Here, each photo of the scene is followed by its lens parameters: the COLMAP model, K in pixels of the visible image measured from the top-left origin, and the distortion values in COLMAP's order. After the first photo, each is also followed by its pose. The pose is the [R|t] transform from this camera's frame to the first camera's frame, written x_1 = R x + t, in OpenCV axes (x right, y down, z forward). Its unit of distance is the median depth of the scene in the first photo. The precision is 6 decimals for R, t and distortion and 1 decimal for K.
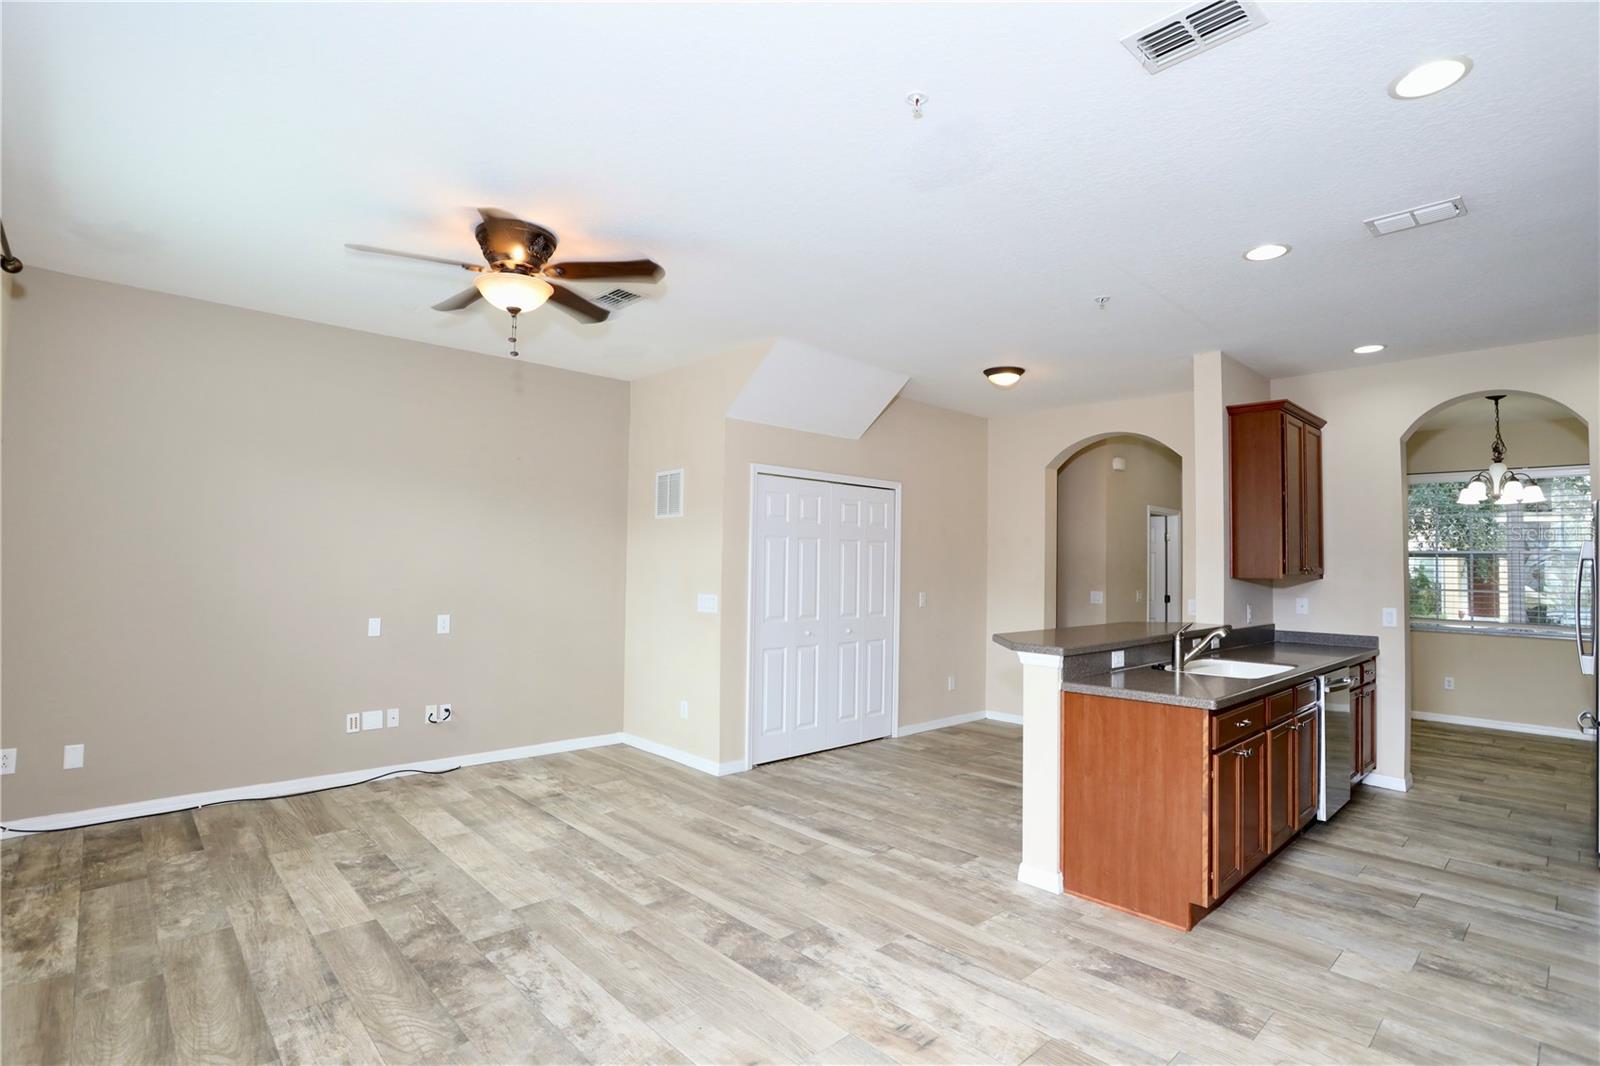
lens RADIAL K [[776.2, 0, 803.5], [0, 776.2, 528.1], [0, 0, 1]] dist [-0.063101, 0.025668]
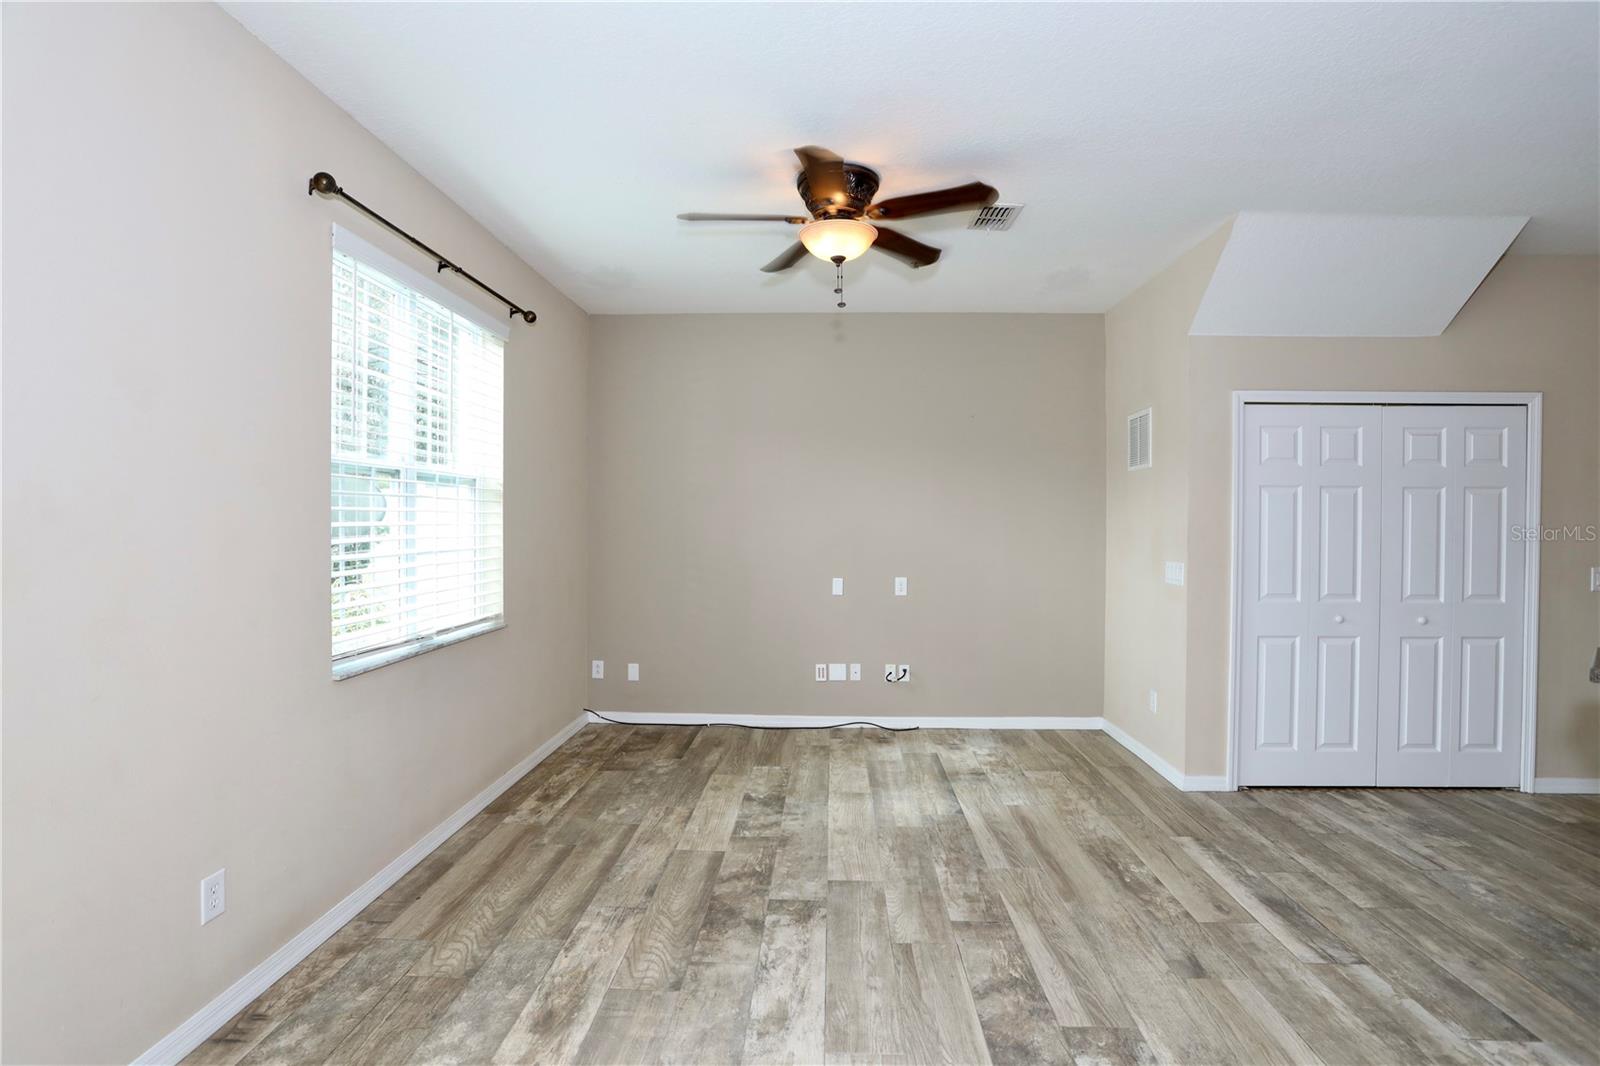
lens RADIAL K [[776.2, 0, 804.5], [0, 776.2, 533.5], [0, 0, 1]] dist [-0.063101, 0.025668]
pose [[0.697249, -0.004378, -0.716815, 0.233991], [0.041172, 0.998575, 0.033950, 0.018142], [0.715645, -0.053184, 0.696436, 0.243924]]
